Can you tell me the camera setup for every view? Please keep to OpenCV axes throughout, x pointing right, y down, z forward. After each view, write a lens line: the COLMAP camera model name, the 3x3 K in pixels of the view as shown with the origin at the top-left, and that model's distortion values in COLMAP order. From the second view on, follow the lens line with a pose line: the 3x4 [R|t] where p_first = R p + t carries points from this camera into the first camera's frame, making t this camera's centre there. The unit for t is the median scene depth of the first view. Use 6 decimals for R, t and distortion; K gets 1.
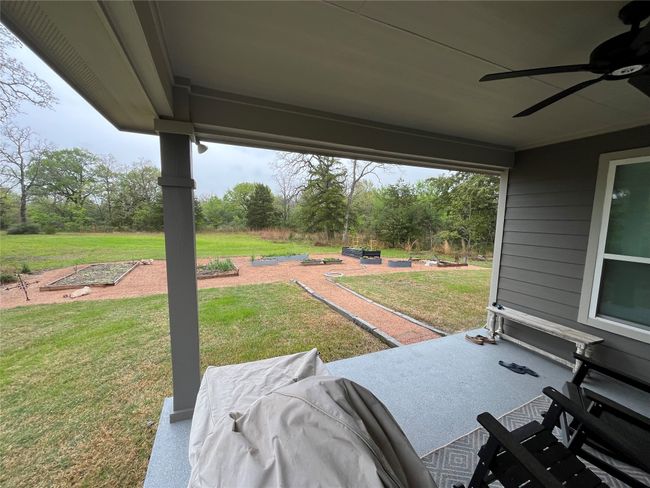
lens RADIAL K [[257.8, 0, 322.0], [0, 257.8, 244.9], [0, 0, 1]] dist [-0.005644, -0.000366]
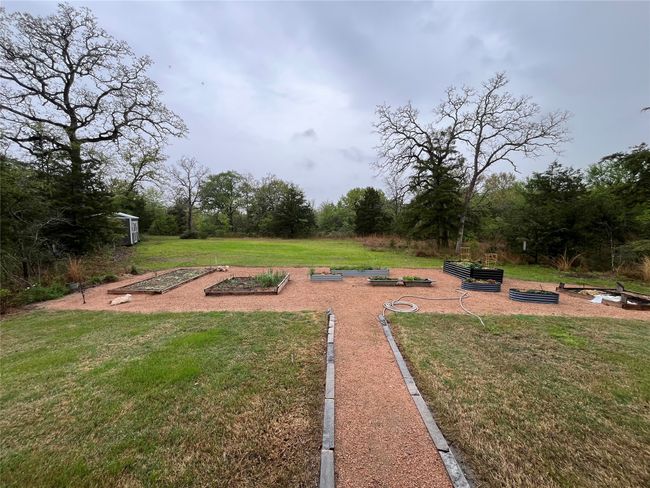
lens RADIAL K [[257.8, 0, 327.4], [0, 257.8, 242.8], [0, 0, 1]] dist [-0.005644, -0.000366]
pose [[0.898427, 0.014536, -0.438882, 0.070785], [-0.027237, 0.999372, -0.022658, -0.012292], [0.438277, 0.032311, 0.898259, 0.136516]]
